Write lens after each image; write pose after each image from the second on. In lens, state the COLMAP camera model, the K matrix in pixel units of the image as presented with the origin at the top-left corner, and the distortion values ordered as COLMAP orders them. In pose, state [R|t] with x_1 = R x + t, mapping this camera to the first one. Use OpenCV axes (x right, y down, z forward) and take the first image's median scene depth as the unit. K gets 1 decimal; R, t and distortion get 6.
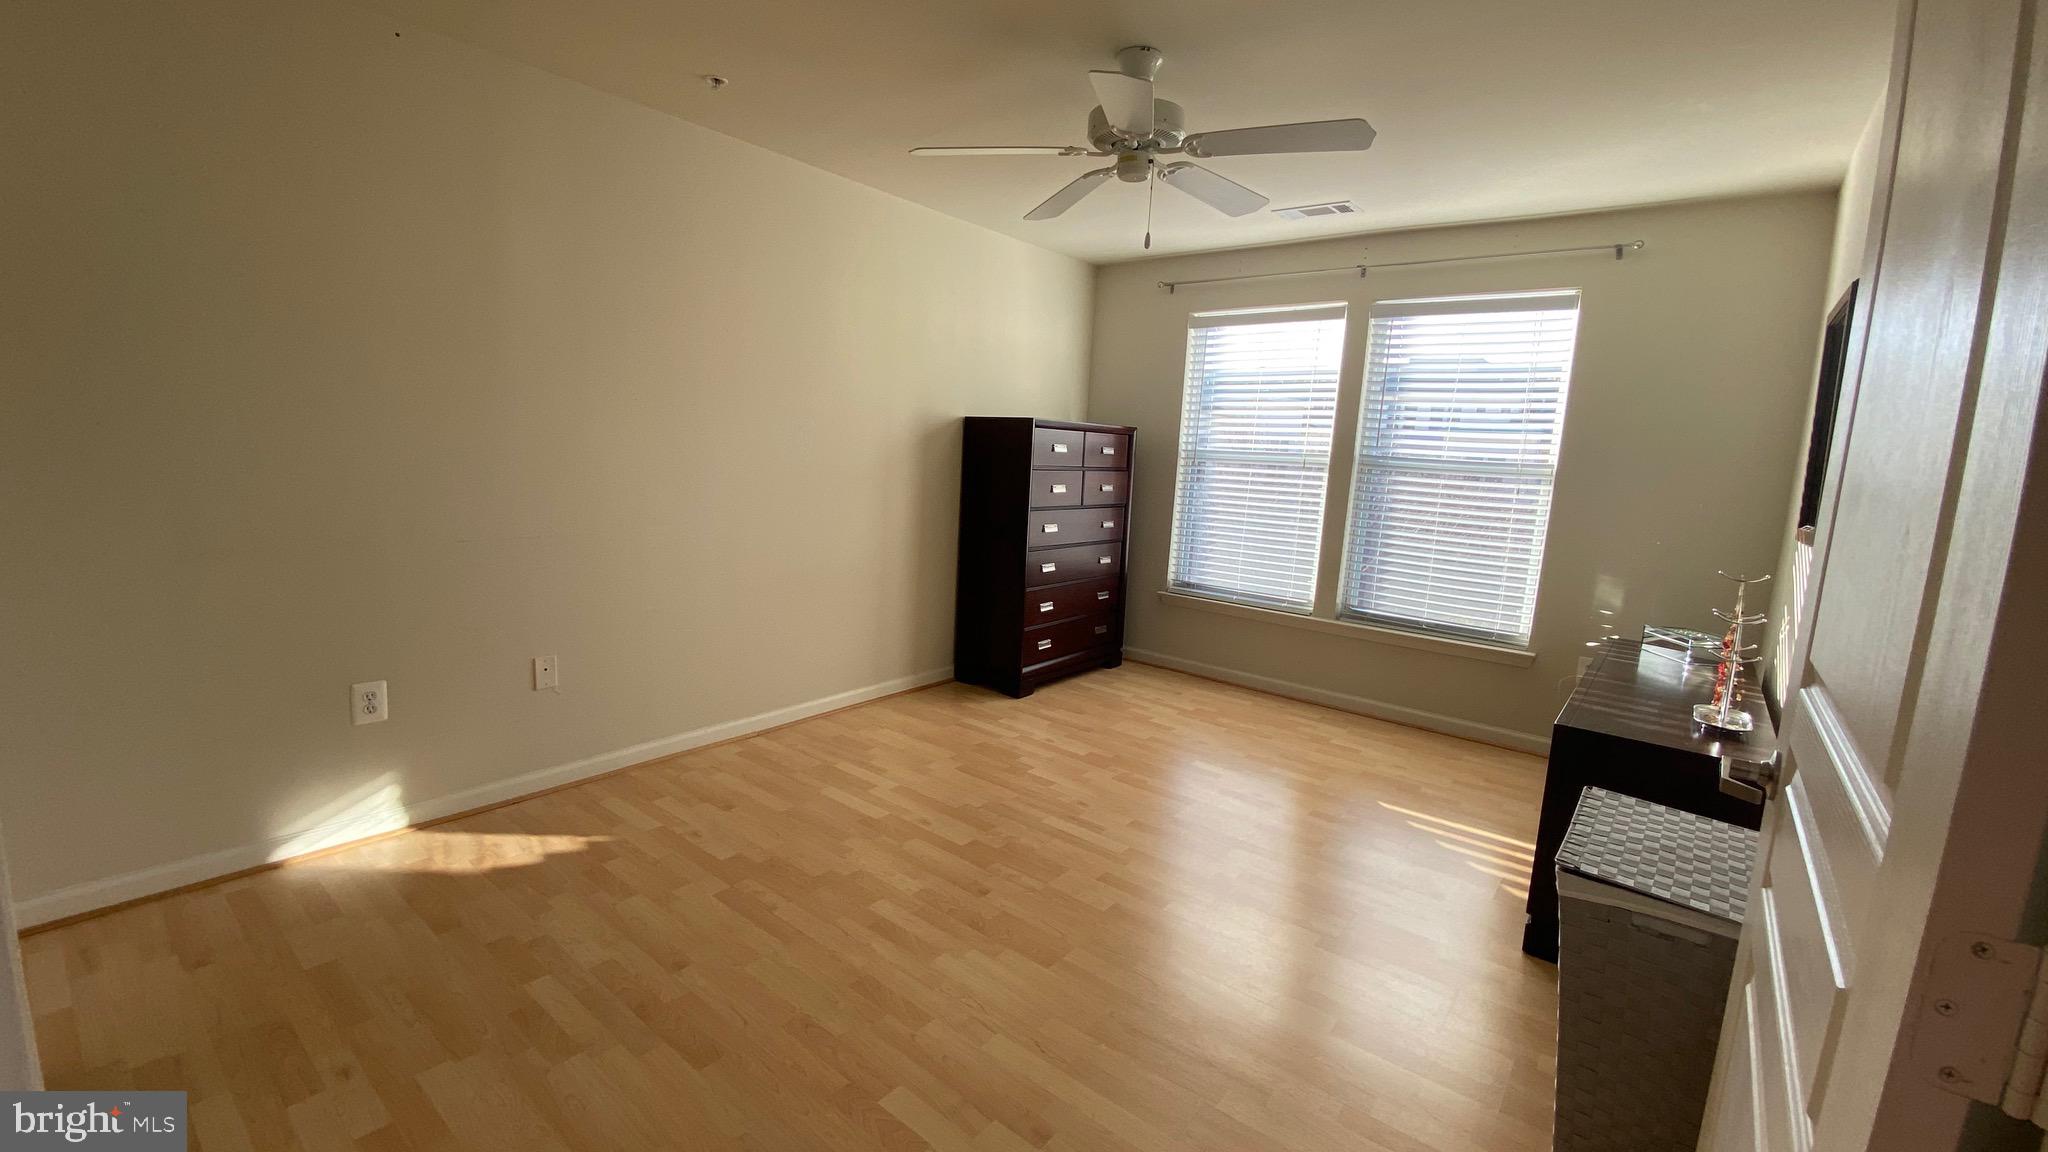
lens RADIAL K [[823.7, 0, 1019.0], [0, 823.7, 568.5], [0, 0, 1]] dist [0.062063, -0.061641]
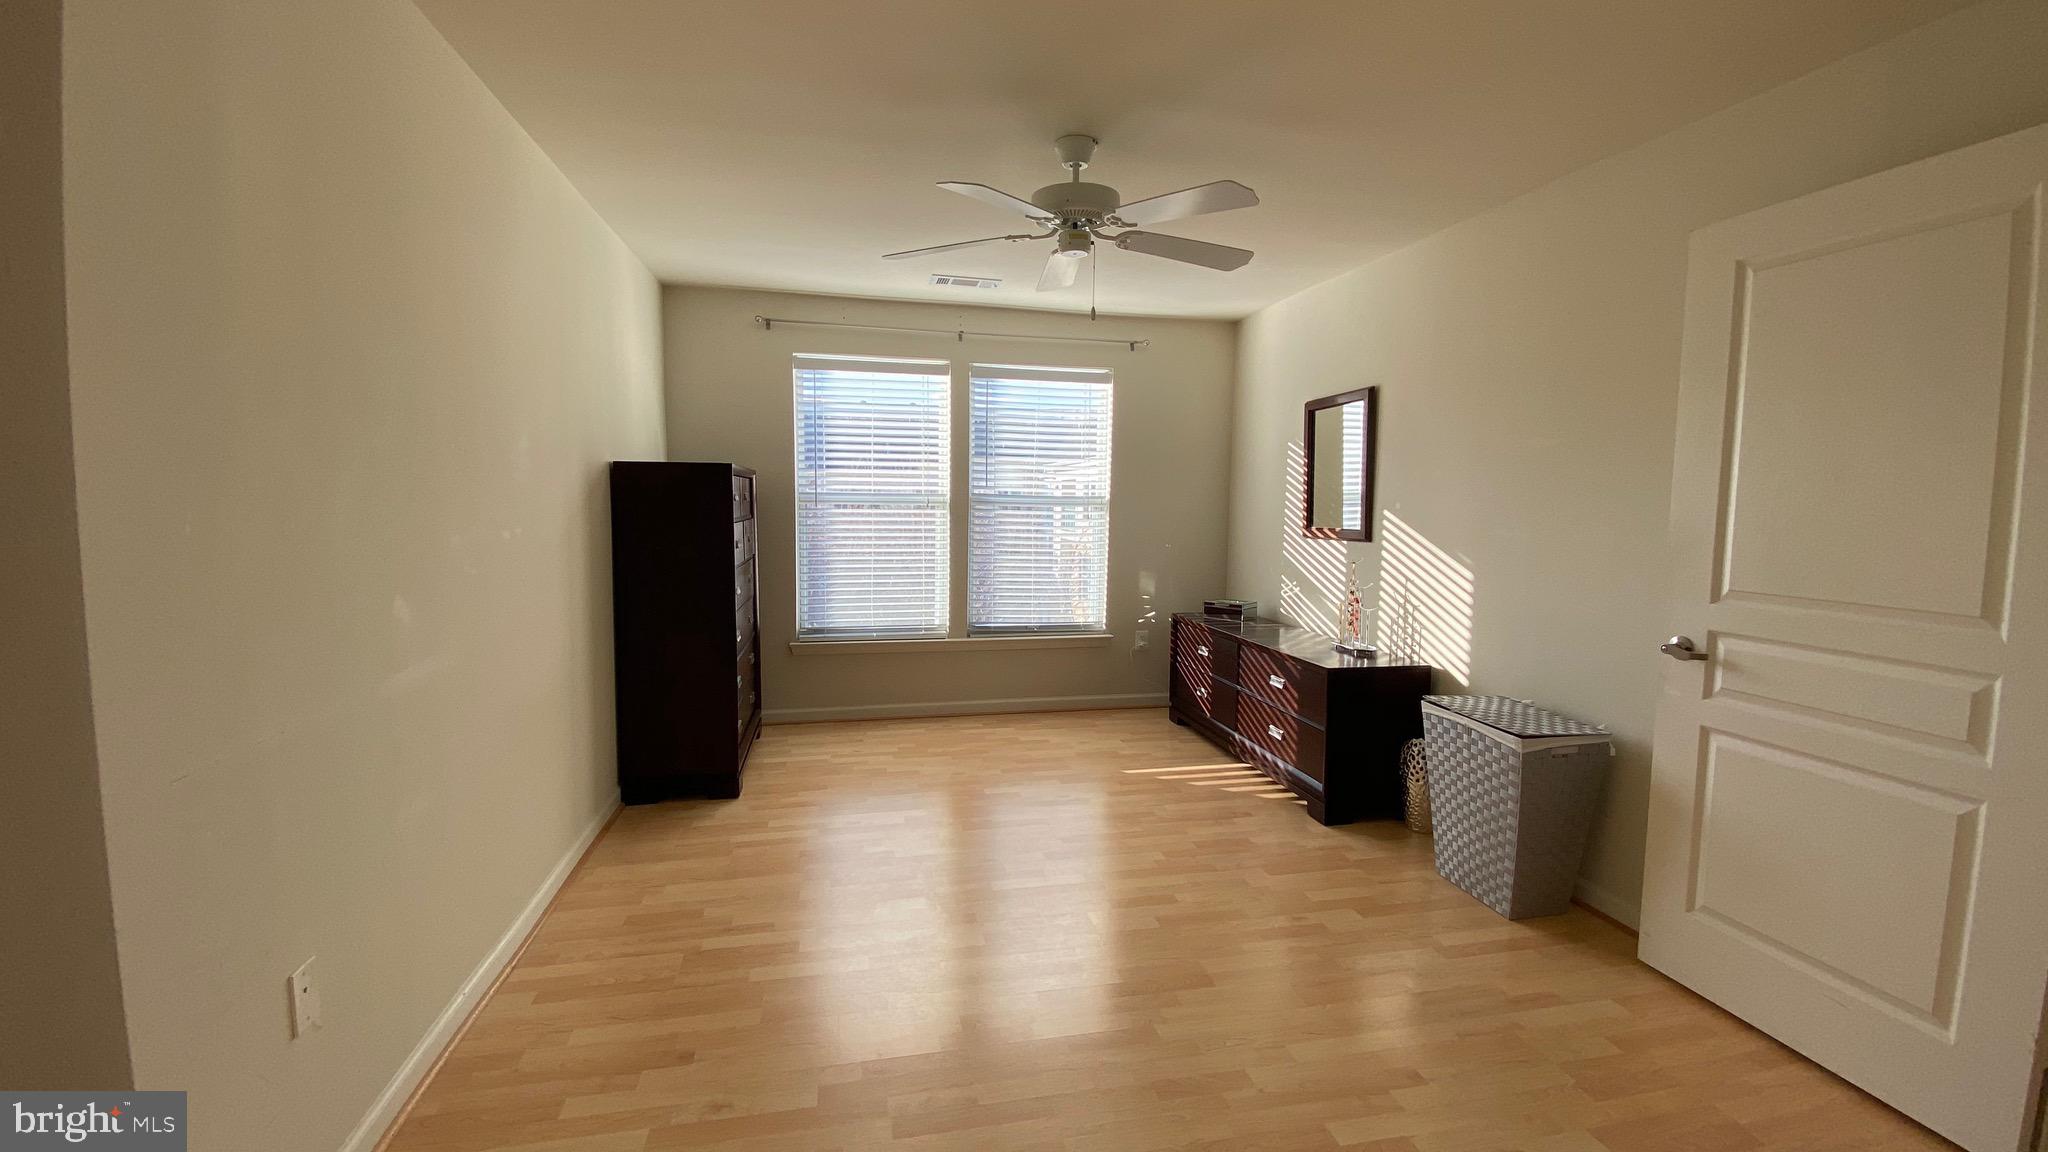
lens RADIAL K [[823.7, 0, 1019.0], [0, 823.7, 568.5], [0, 0, 1]] dist [0.062063, -0.061641]
pose [[0.630097, -0.109860, 0.768706, -0.450075], [0.134959, 0.990369, 0.030915, -0.060220], [-0.764699, 0.084264, 0.638855, 0.227916]]
